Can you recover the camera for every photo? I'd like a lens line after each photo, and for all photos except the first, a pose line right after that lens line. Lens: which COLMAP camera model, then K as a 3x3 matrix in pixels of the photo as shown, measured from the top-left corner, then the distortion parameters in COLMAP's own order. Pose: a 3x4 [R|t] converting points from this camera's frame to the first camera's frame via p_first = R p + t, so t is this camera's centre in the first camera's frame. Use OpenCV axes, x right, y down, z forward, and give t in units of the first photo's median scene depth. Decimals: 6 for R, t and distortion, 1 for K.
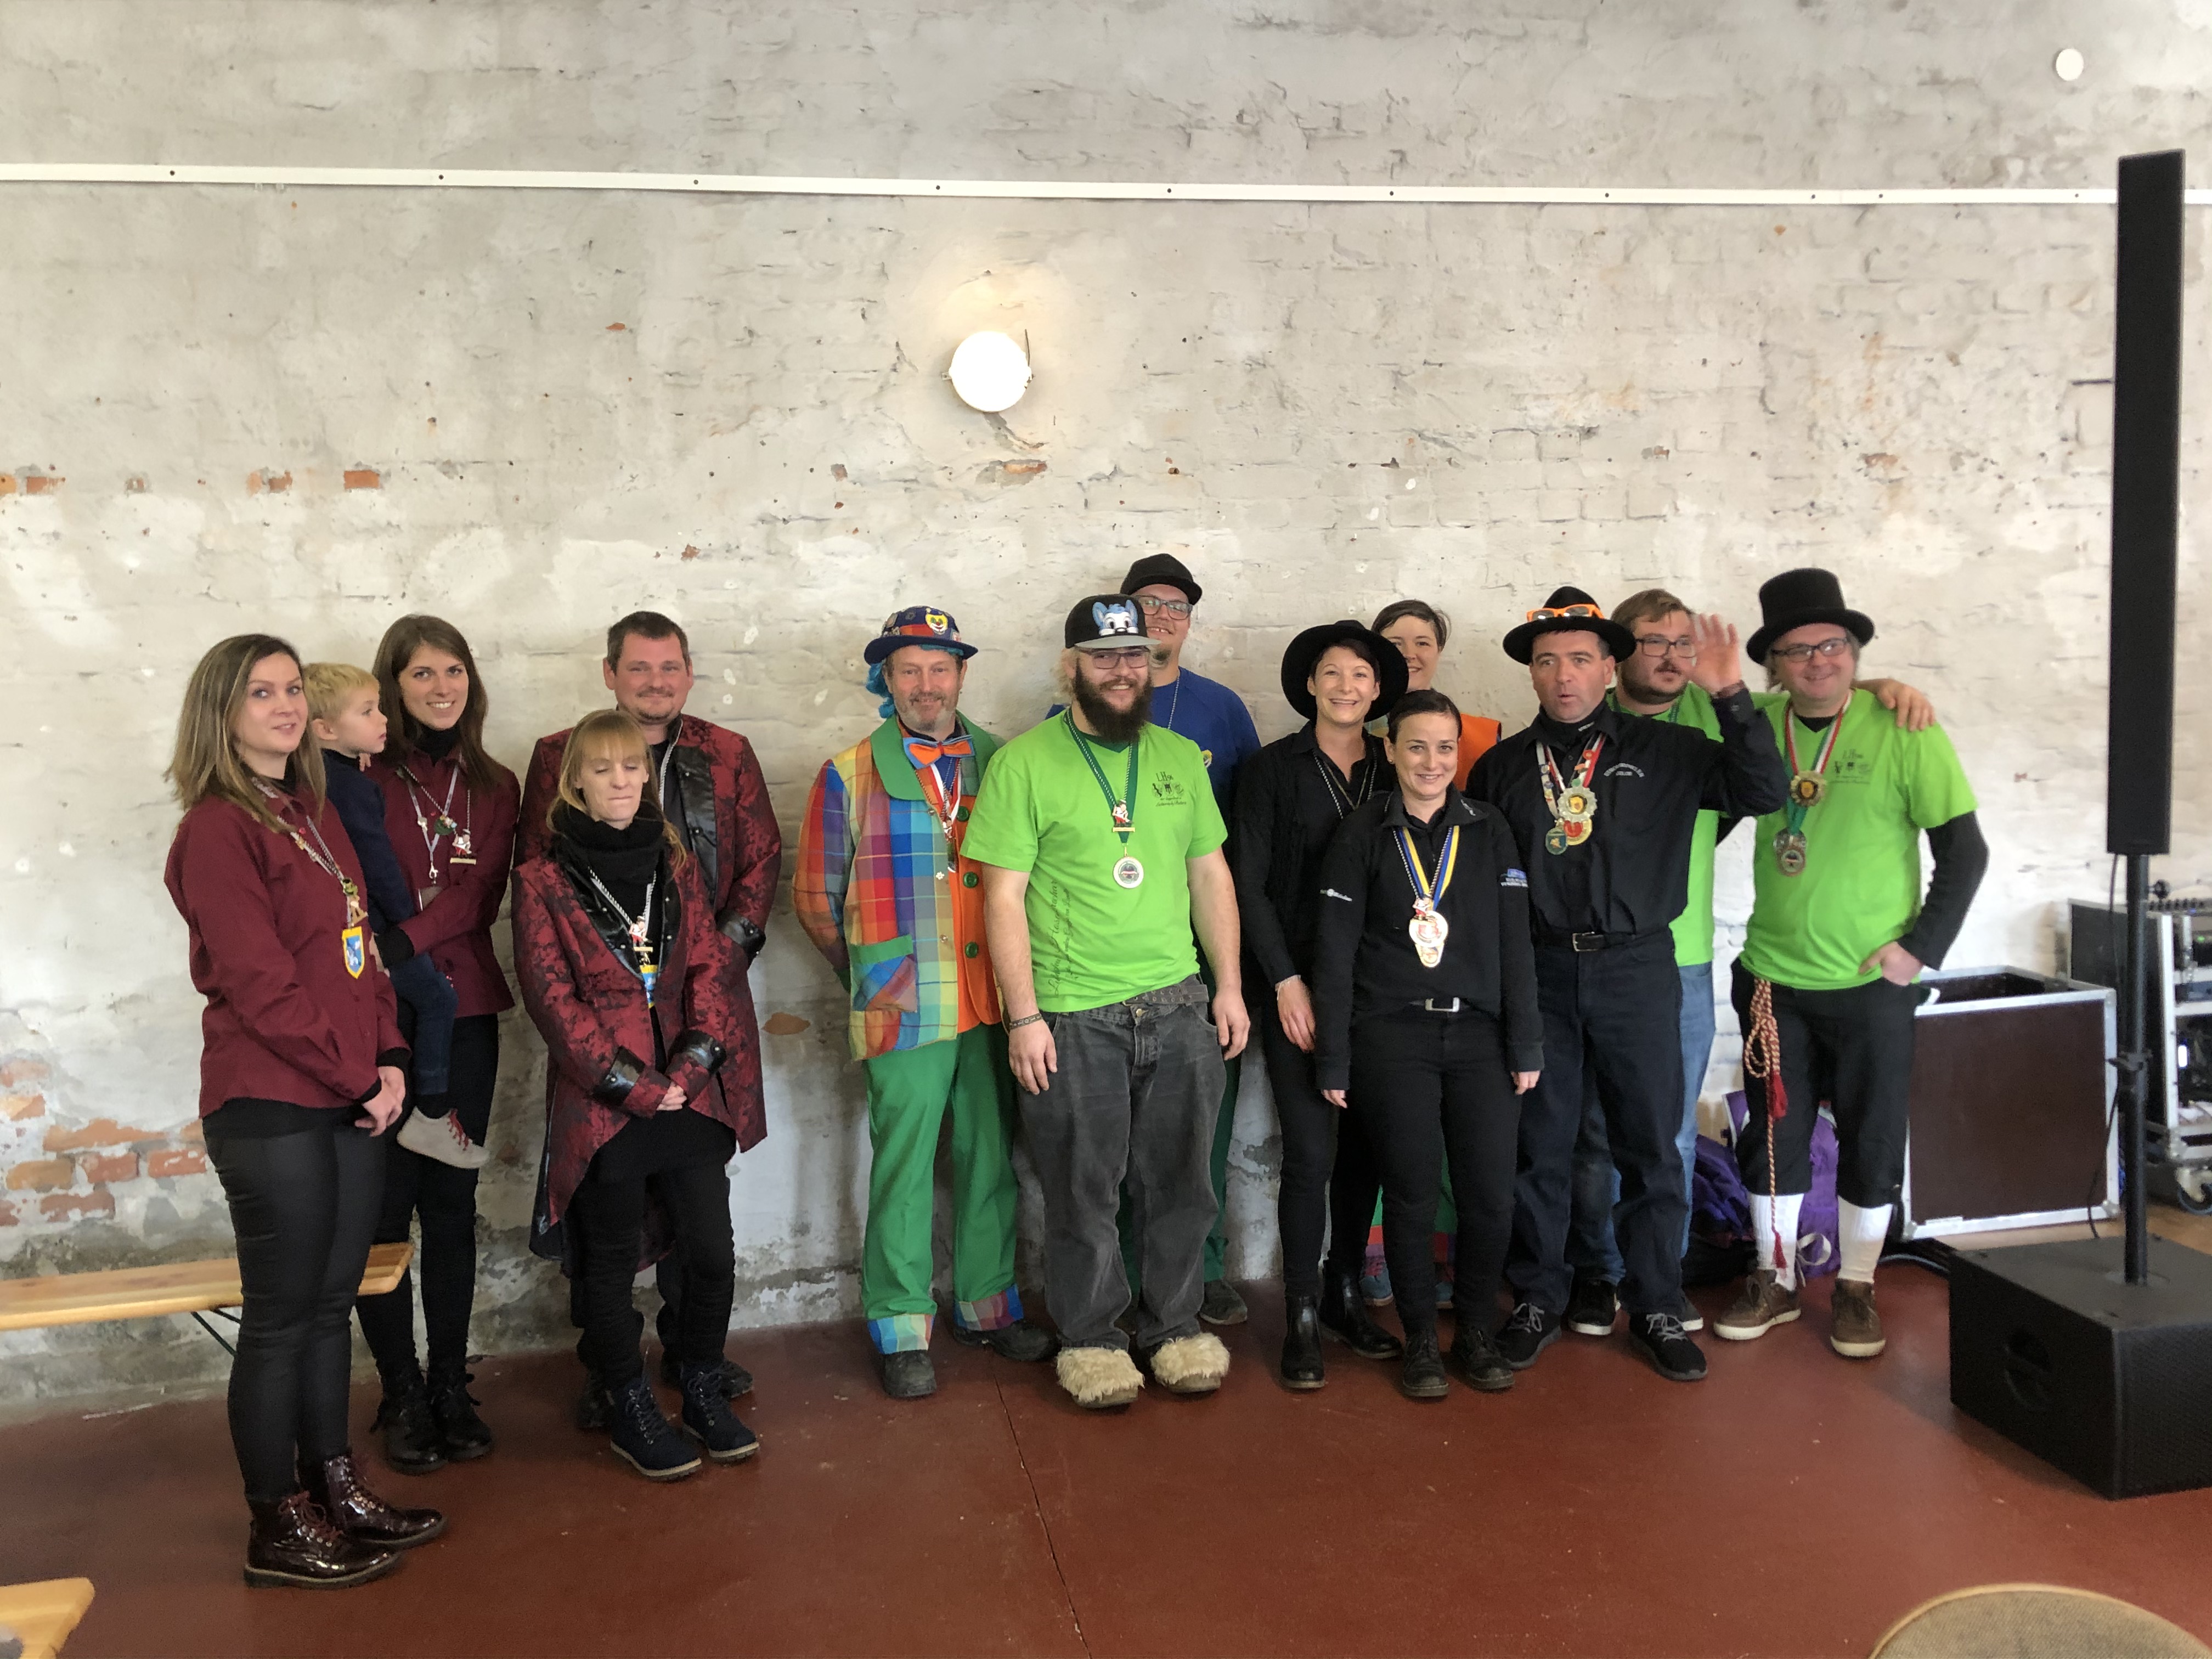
lens RADIAL K [[1873.2, 0, 1105.8], [0, 1873.2, 834.2], [0, 0, 1]] dist [0.011554, 0.005636]
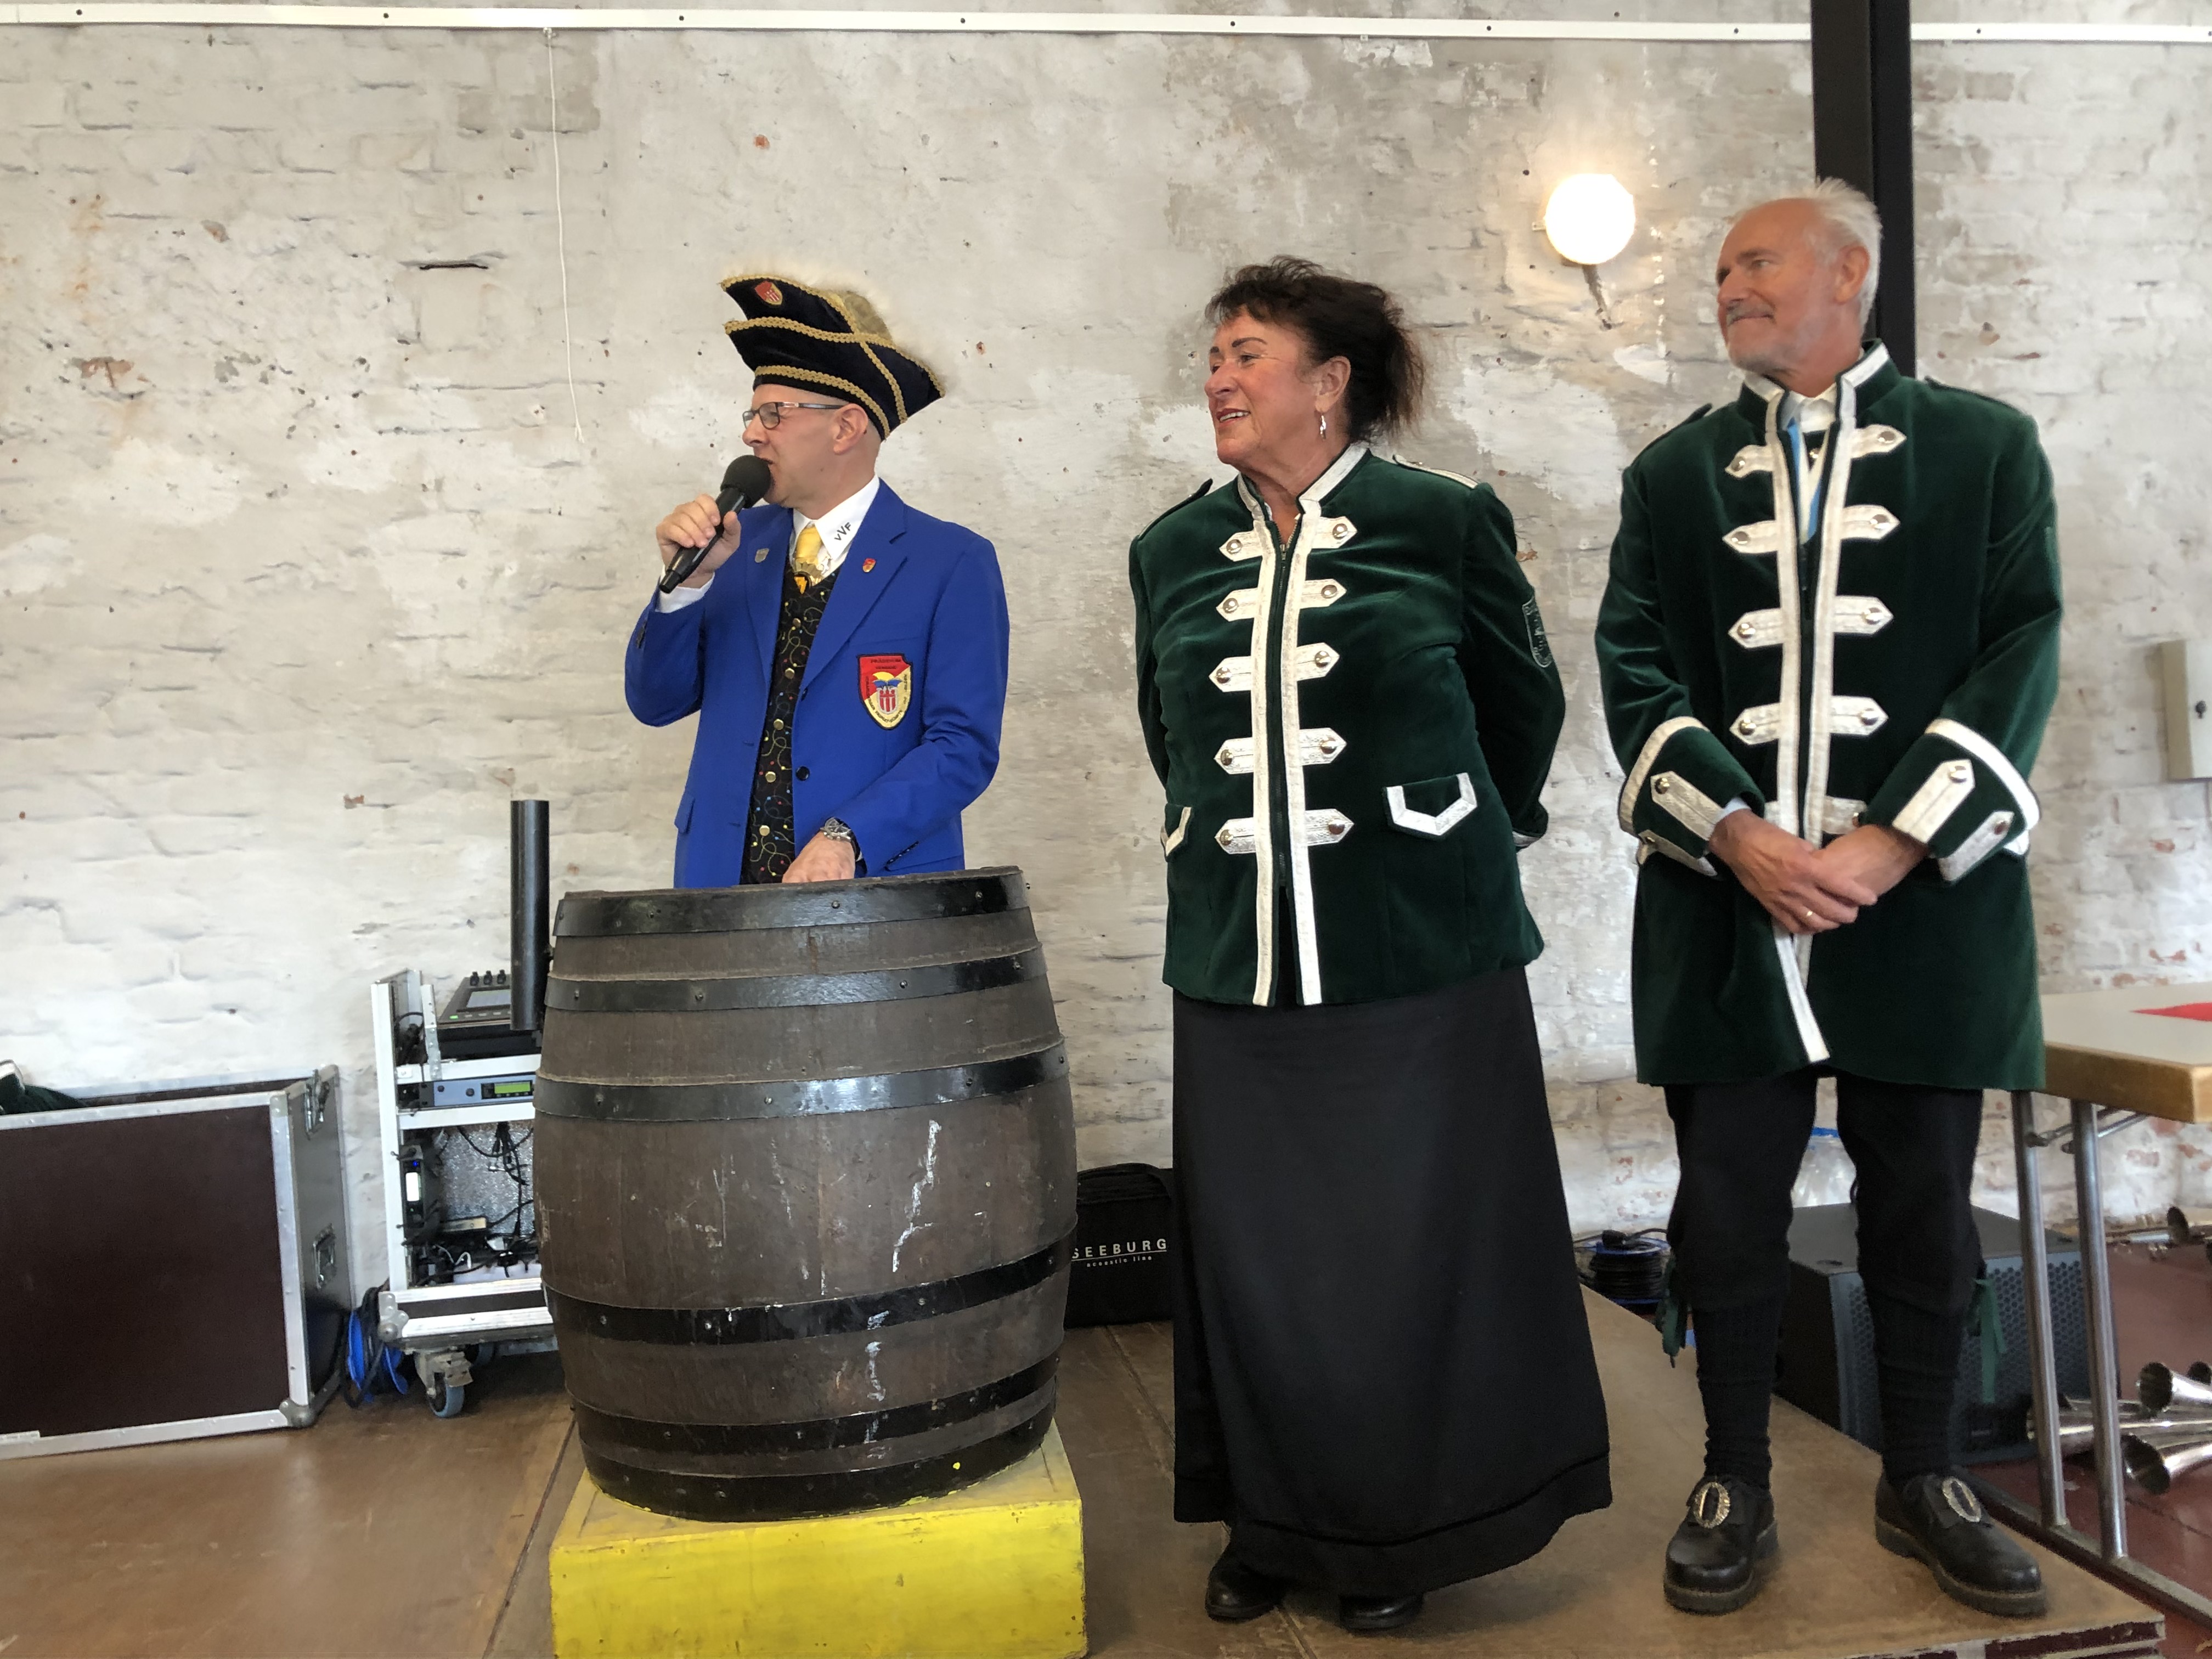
lens RADIAL K [[1986.5, 0, 1106.0], [0, 1986.5, 825.4], [0, 0, 1]] dist [0.000597, 0.015104]
pose [[0.999718, -0.021209, 0.010647, 0.781000], [0.022016, 0.996351, -0.082464, 0.048867], [-0.008859, 0.082675, 0.996537, 0.242803]]
